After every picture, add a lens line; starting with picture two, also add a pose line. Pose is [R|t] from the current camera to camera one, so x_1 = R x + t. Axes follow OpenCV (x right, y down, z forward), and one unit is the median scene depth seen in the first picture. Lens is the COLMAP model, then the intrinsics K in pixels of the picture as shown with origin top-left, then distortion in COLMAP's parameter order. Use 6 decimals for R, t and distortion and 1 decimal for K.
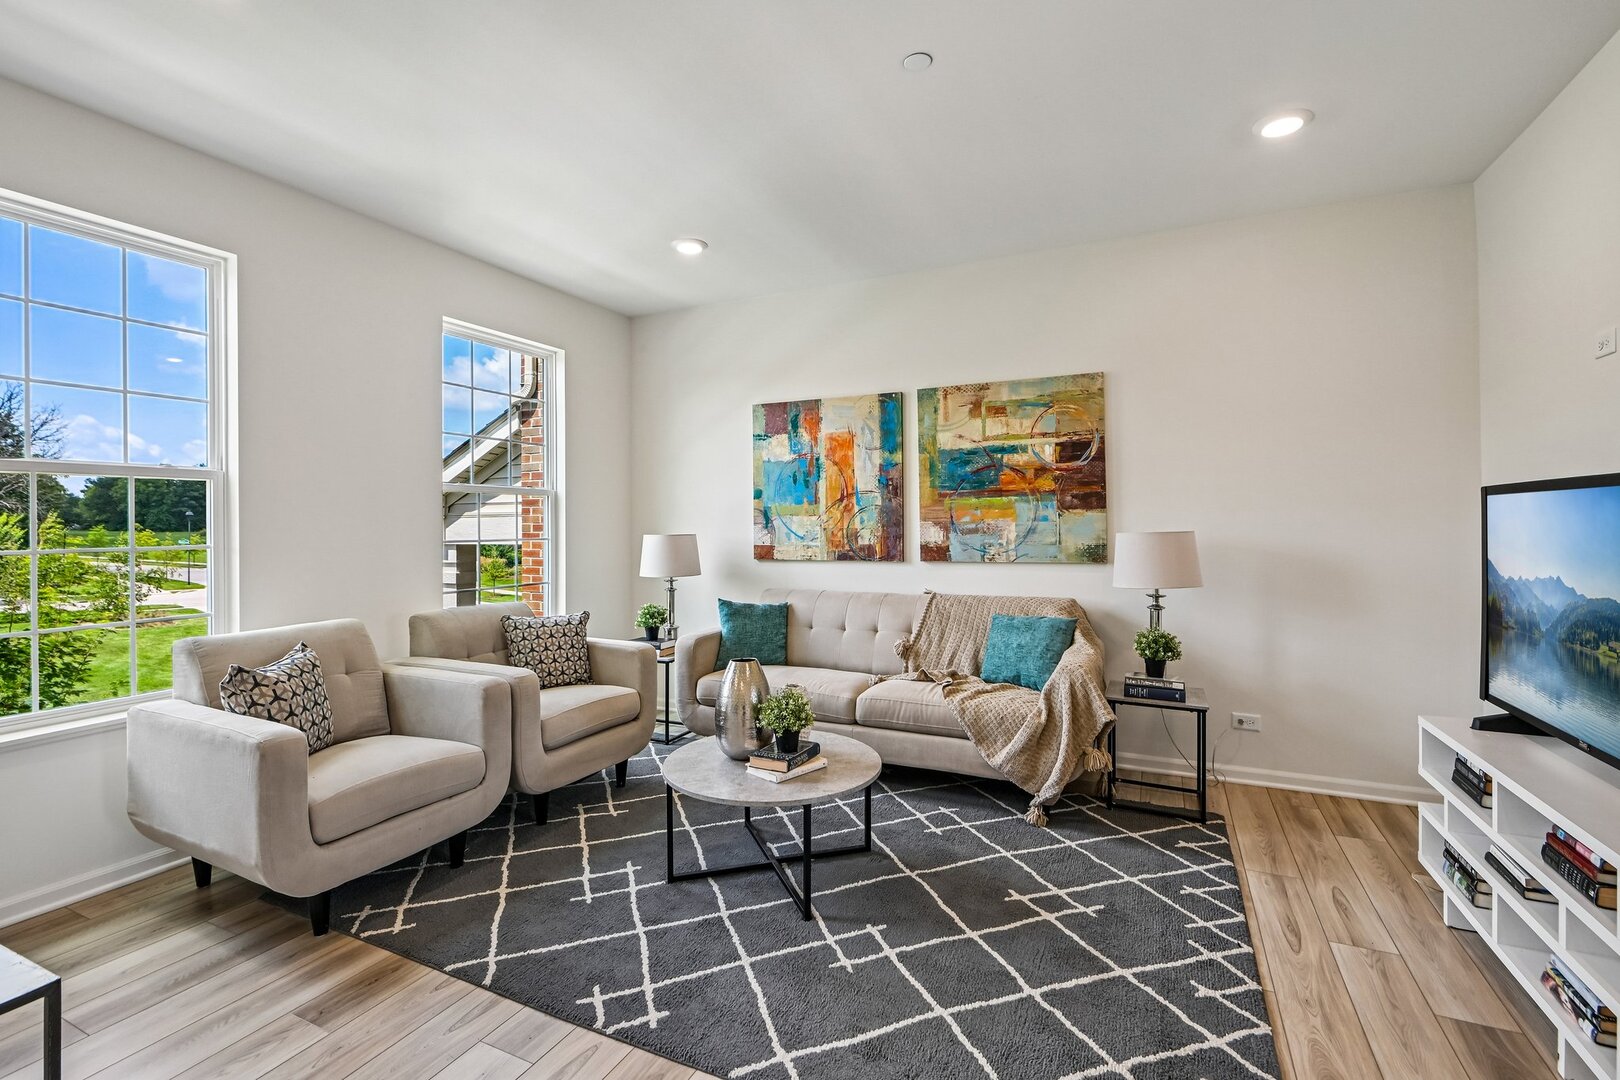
lens RADIAL K [[741.8, 0, 808.8], [0, 741.8, 530.2], [0, 0, 1]] dist [-0.000927, -0.000320]
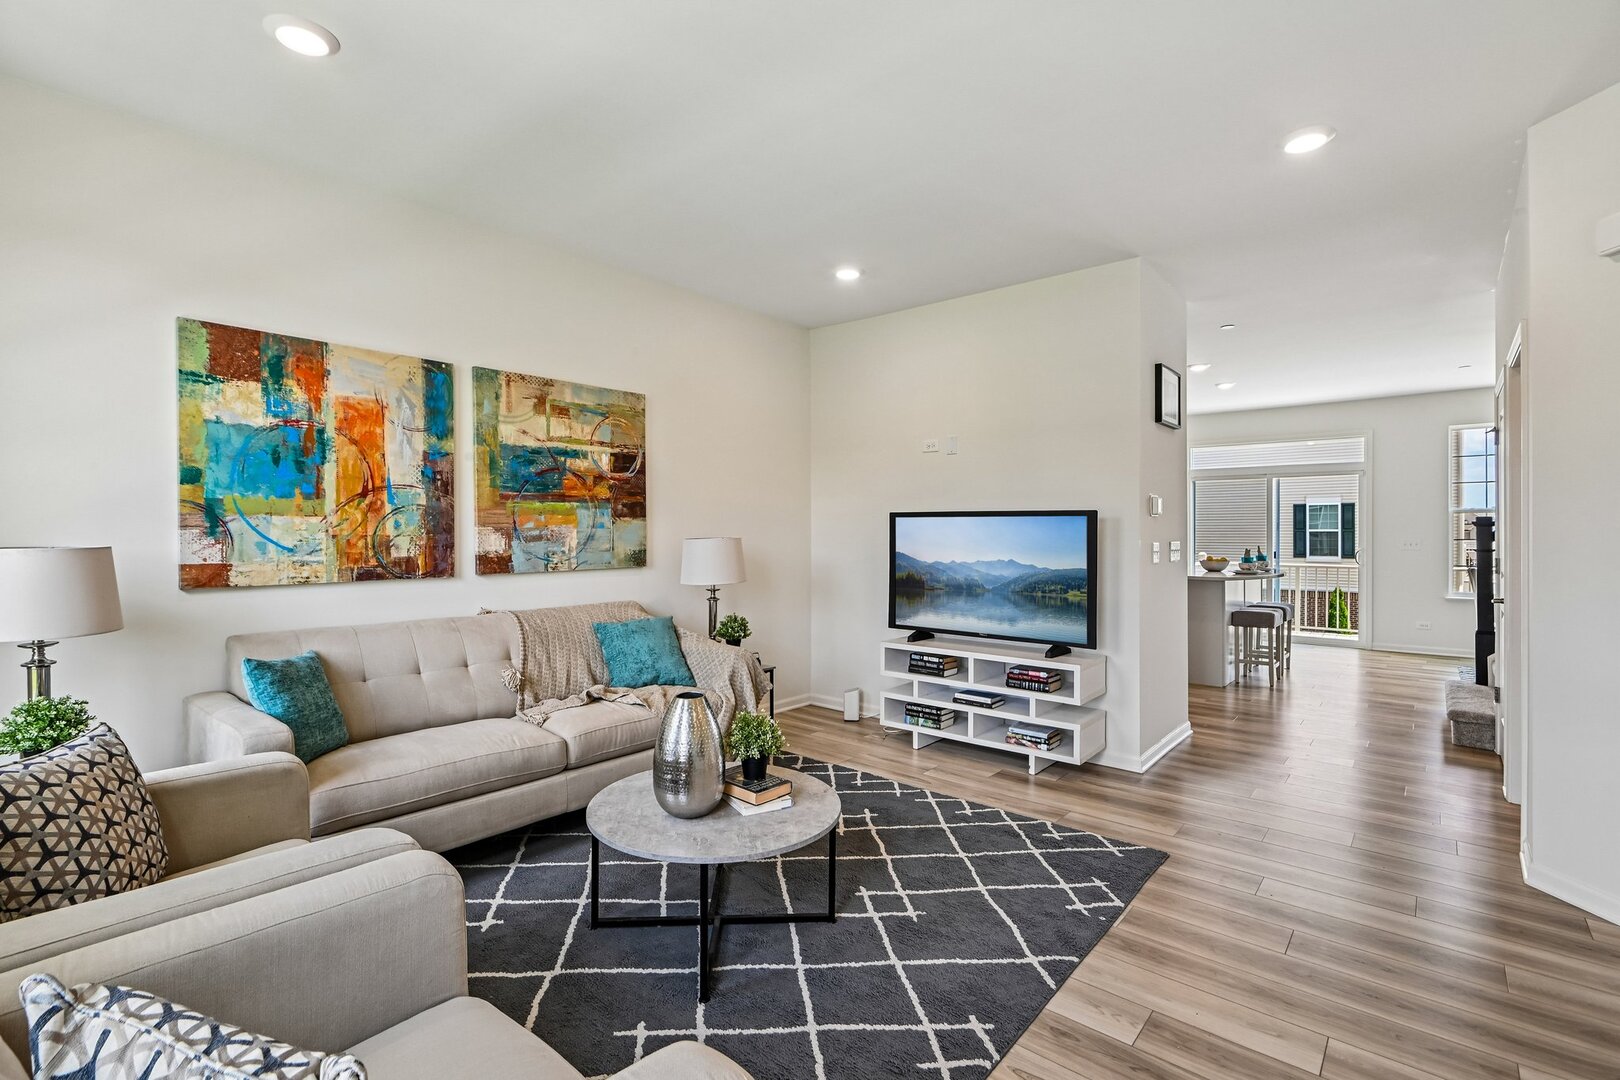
lens RADIAL K [[733.1, 0, 810.0], [0, 733.1, 540.0], [0, 0, 1]] dist [0.001379, -0.000036]
pose [[0.261241, -0.004638, 0.965262, -0.561388], [0.004535, 0.999983, 0.003577, 0.001656], [-0.965263, 0.003443, 0.261258, 0.444259]]
